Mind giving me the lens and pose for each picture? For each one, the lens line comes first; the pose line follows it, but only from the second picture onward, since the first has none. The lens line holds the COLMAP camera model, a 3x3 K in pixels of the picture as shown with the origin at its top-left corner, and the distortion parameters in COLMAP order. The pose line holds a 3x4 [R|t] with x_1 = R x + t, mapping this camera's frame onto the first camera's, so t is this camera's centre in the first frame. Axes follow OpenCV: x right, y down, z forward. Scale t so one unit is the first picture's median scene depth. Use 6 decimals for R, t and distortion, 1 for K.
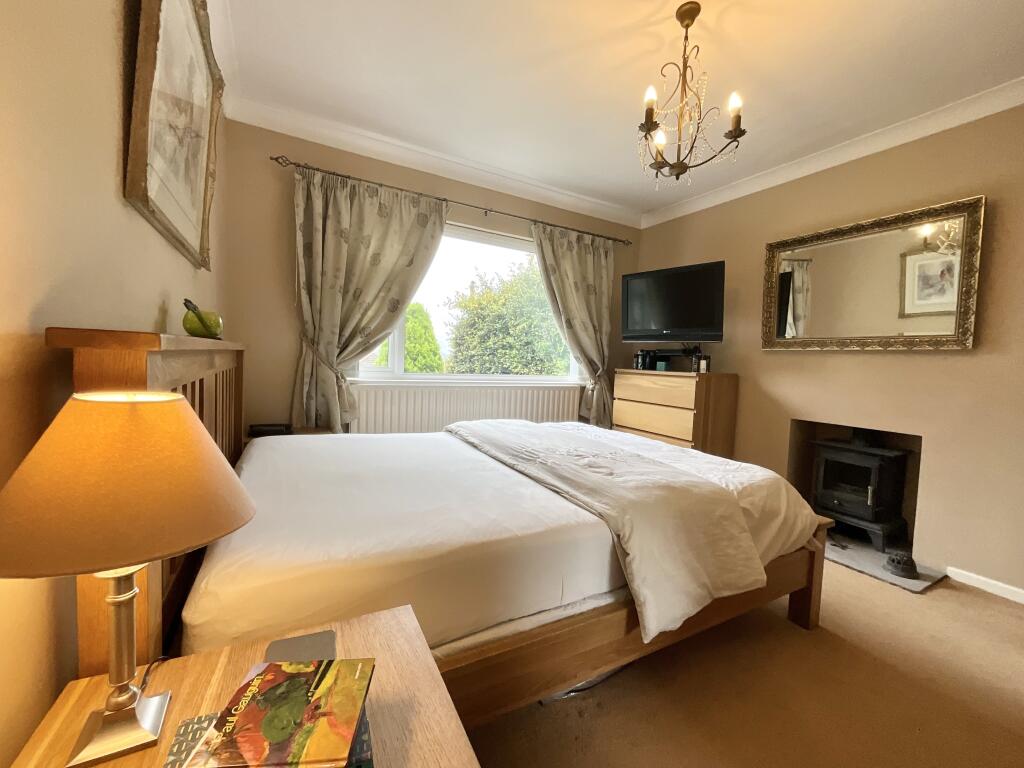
lens RADIAL K [[410.8, 0, 511.3], [0, 410.8, 384.4], [0, 0, 1]] dist [-0.002733, -0.000628]
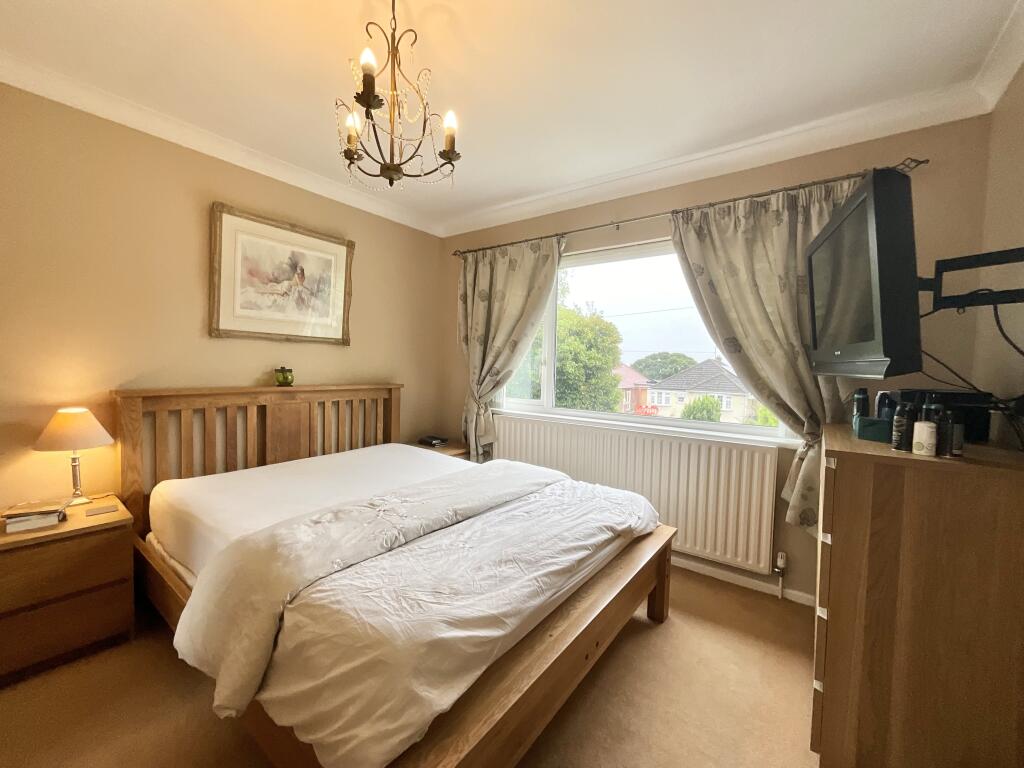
lens RADIAL K [[410.8, 0, 511.3], [0, 410.8, 384.4], [0, 0, 1]] dist [-0.002733, -0.000628]
pose [[0.415547, 0.007584, -0.909540, 0.691876], [-0.064229, 0.997714, -0.021025, -0.063853], [0.907301, 0.067155, 0.415084, 0.516561]]
